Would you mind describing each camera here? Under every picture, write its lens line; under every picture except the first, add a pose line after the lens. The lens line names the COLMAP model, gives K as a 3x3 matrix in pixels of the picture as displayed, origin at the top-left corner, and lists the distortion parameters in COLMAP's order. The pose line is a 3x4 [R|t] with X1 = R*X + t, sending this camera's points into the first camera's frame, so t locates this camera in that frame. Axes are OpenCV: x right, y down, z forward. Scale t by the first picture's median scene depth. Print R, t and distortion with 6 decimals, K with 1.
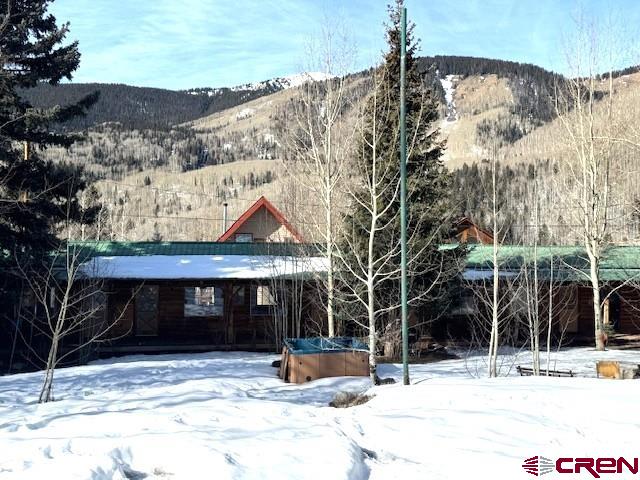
lens RADIAL K [[664.5, 0, 306.8], [0, 664.5, 246.0], [0, 0, 1]] dist [0.167153, -0.398513]
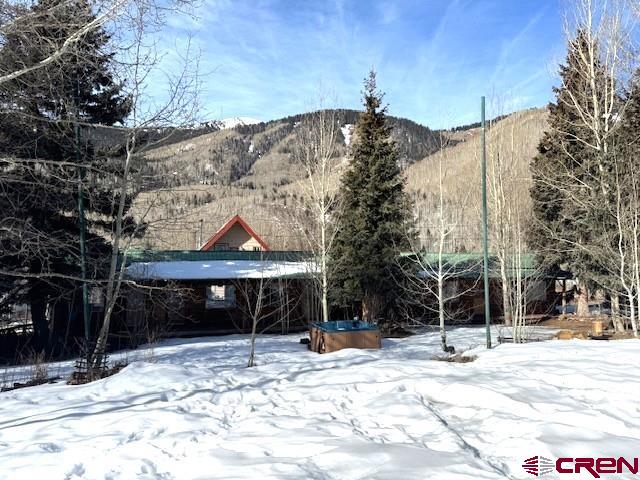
lens RADIAL K [[521.4, 0, 312.9], [0, 521.4, 240.4], [0, 0, 1]] dist [0.059877, -0.006928]
pose [[0.987749, 0.002185, 0.156034, -0.226746], [0.001539, 0.999717, -0.023739, -0.002466], [-0.156041, 0.023688, 0.987466, -0.054315]]
